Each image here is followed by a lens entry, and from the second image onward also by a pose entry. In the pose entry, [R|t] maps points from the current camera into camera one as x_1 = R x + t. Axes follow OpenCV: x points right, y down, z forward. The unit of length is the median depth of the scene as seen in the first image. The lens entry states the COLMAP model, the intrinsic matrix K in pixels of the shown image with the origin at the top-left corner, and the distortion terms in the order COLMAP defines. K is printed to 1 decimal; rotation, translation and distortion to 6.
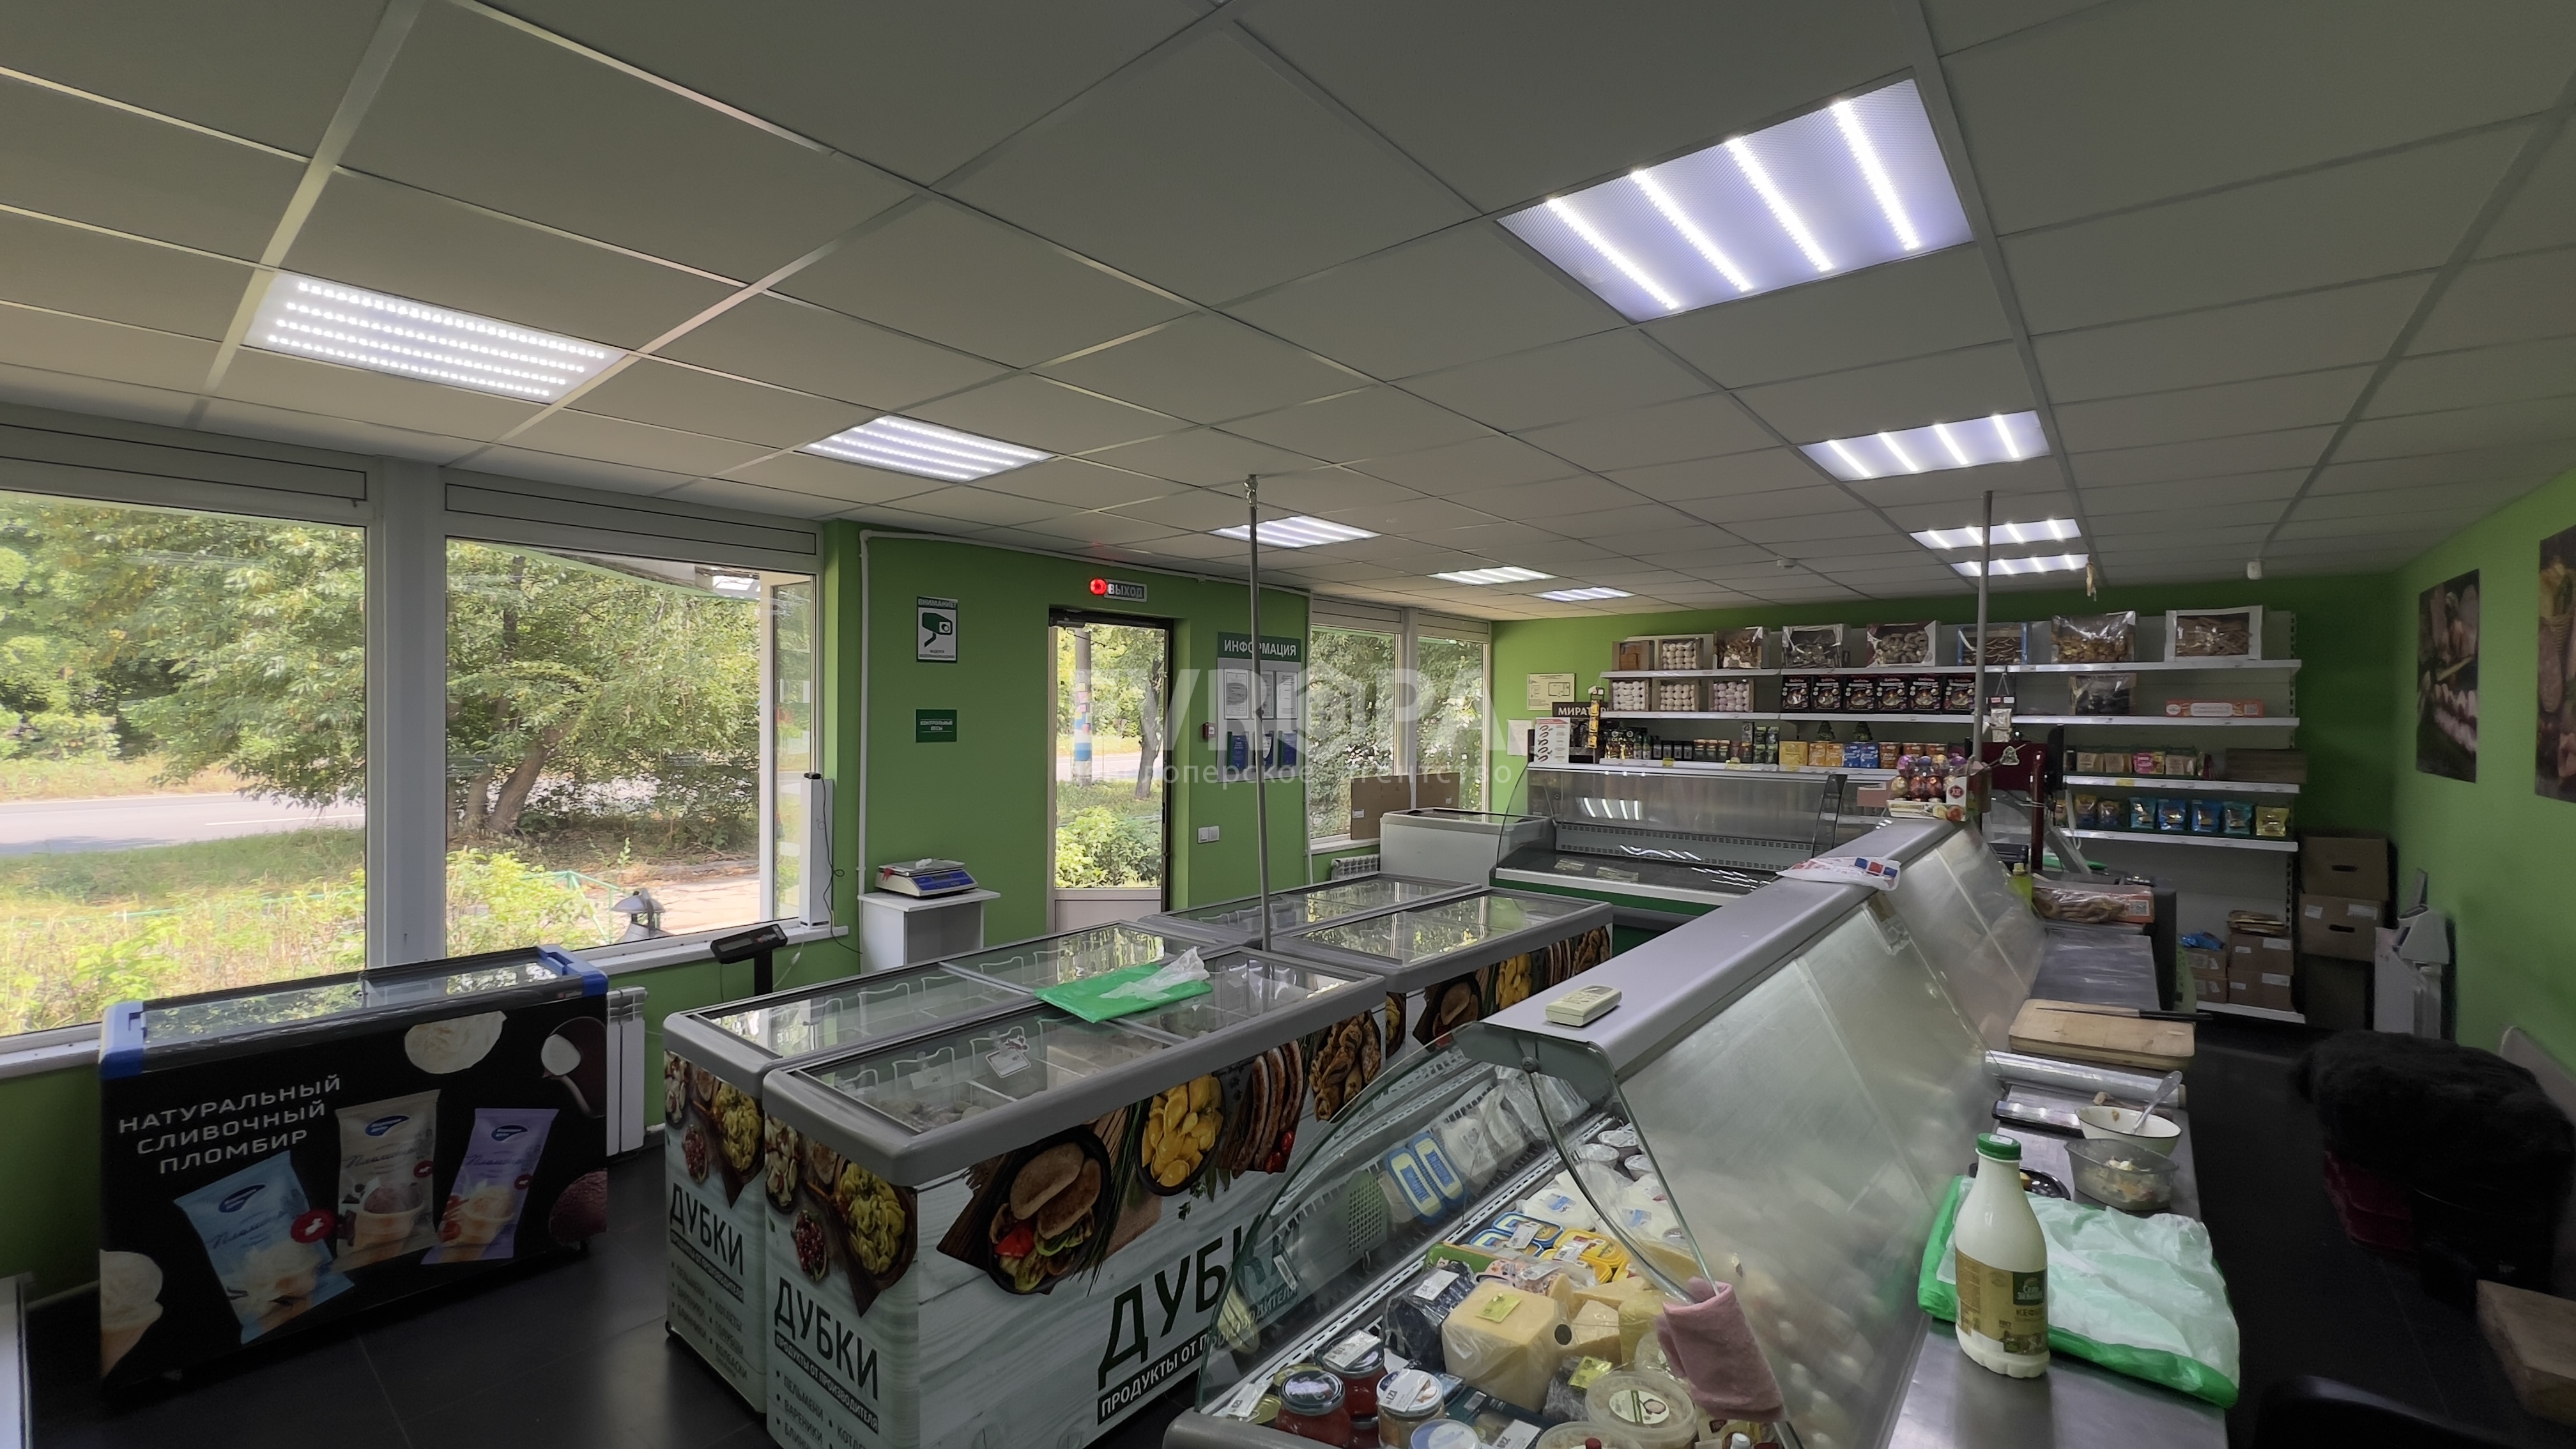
lens RADIAL K [[1036.6, 0, 1276.8], [0, 1036.6, 717.0], [0, 0, 1]] dist [-0.006925, 0.002205]
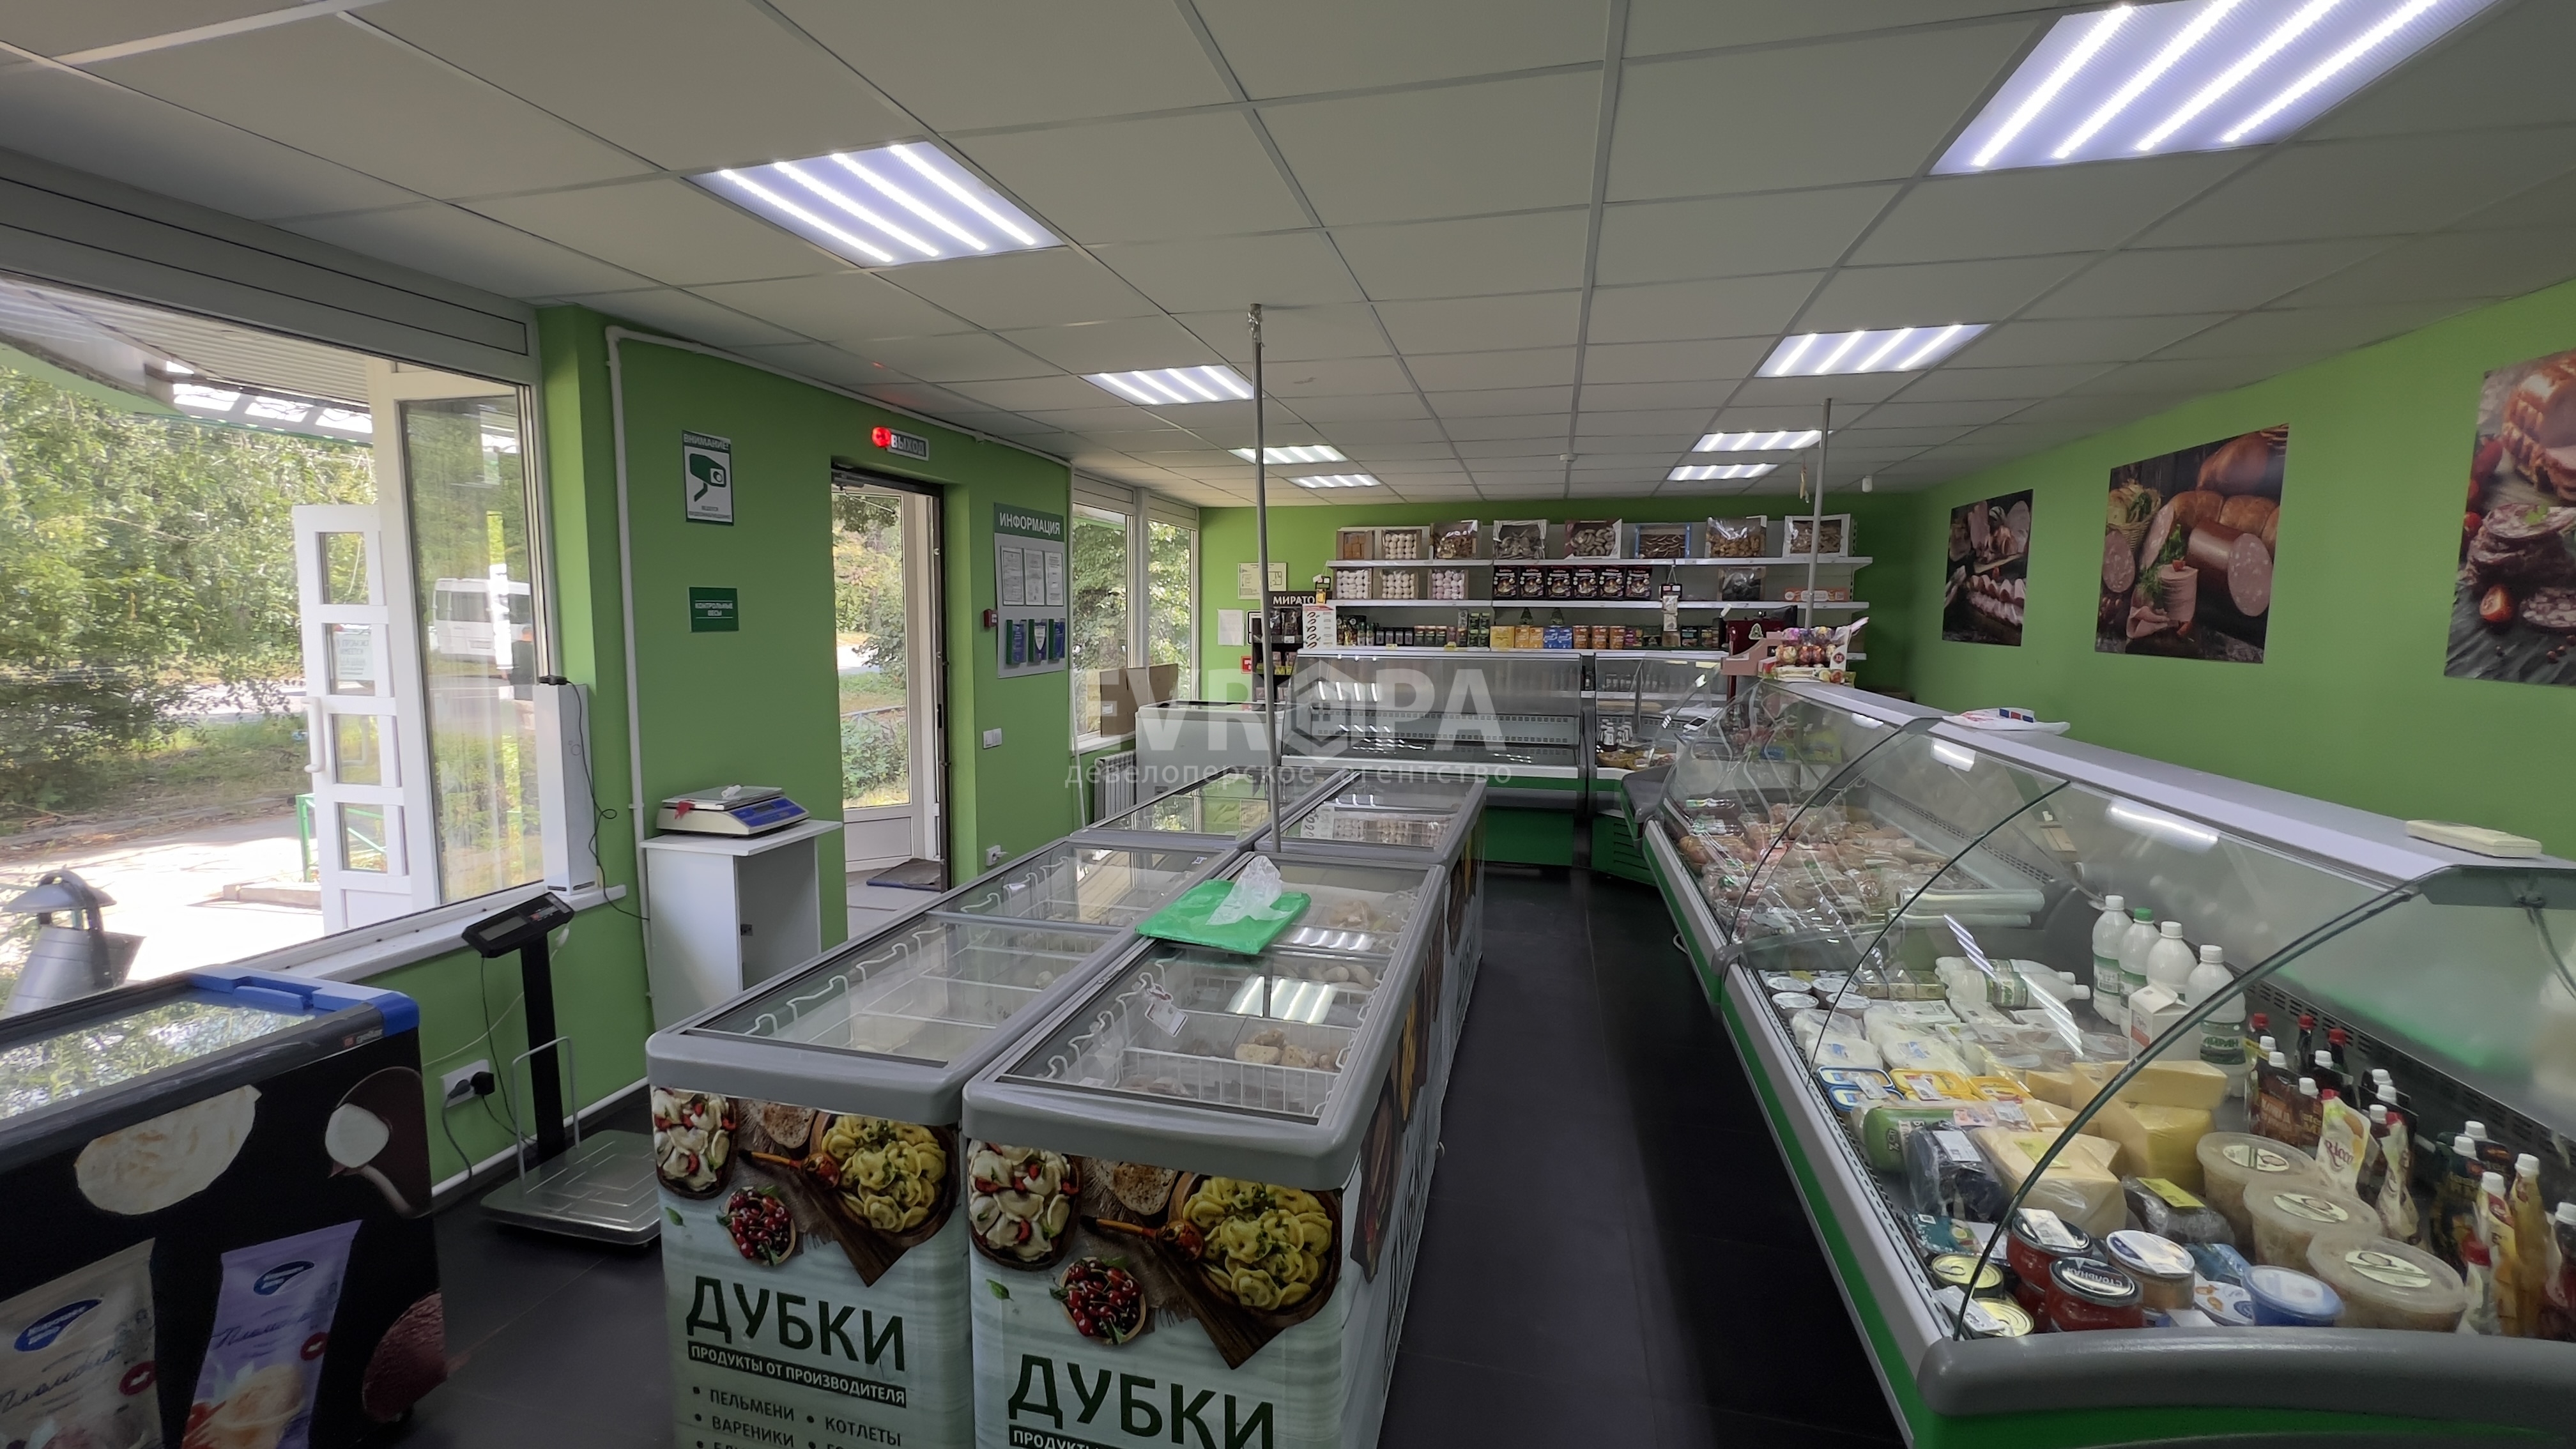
lens RADIAL K [[1036.6, 0, 1282.5], [0, 1036.6, 717.0], [0, 0, 1]] dist [-0.006925, 0.002205]
pose [[0.901790, -0.047323, 0.429575, -0.247837], [0.004963, 0.995055, 0.099201, 0.011901], [-0.432146, -0.087327, 0.897566, 0.128388]]
